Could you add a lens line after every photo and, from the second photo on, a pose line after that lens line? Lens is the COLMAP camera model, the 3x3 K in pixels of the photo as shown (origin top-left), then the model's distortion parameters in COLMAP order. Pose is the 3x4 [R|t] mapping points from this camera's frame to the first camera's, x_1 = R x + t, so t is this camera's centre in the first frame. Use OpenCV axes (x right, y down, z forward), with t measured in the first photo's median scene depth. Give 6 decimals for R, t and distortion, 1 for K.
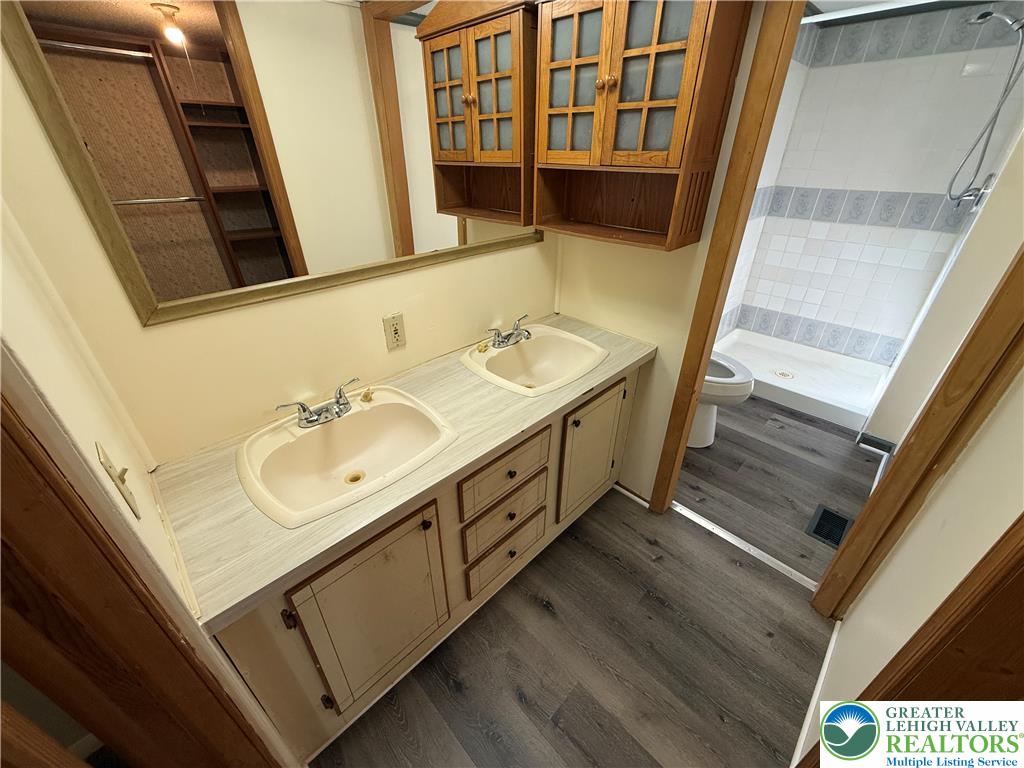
lens RADIAL K [[407.9, 0, 511.0], [0, 407.9, 382.3], [0, 0, 1]] dist [-0.003574, 0.000130]
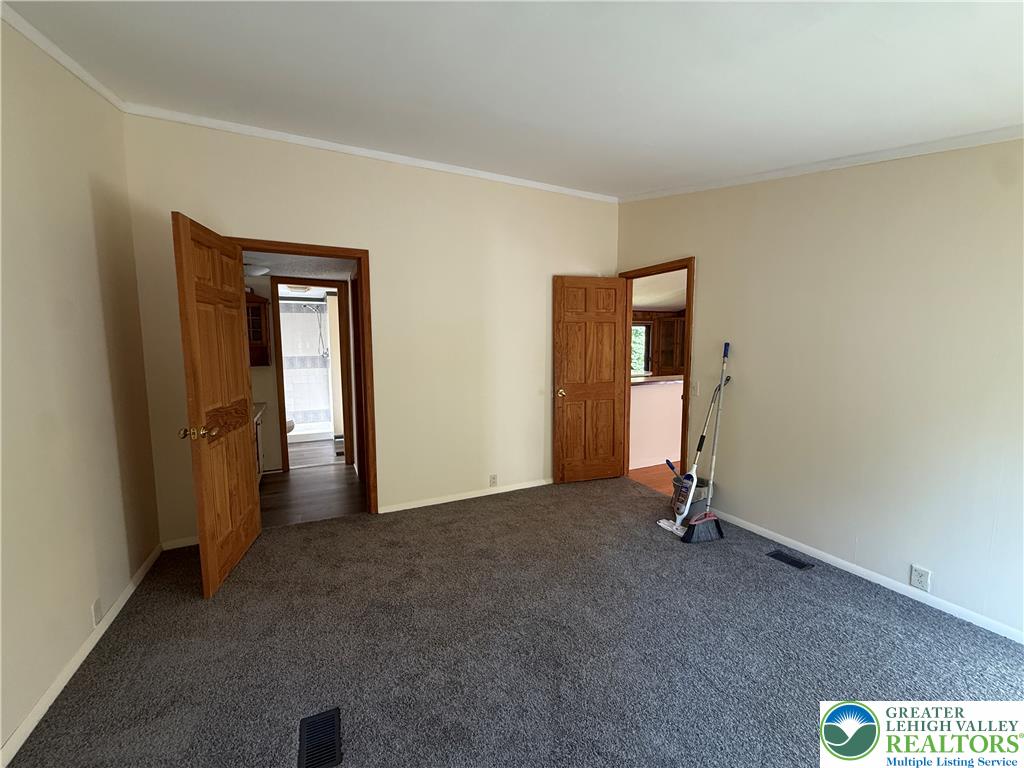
lens RADIAL K [[407.9, 0, 510.9], [0, 407.9, 382.6], [0, 0, 1]] dist [-0.003574, 0.000130]
pose [[0.312370, -0.100851, 0.944592, -1.152420], [0.480527, 0.874528, -0.065536, 0.509444], [-0.819463, 0.474373, 0.321638, -0.879613]]
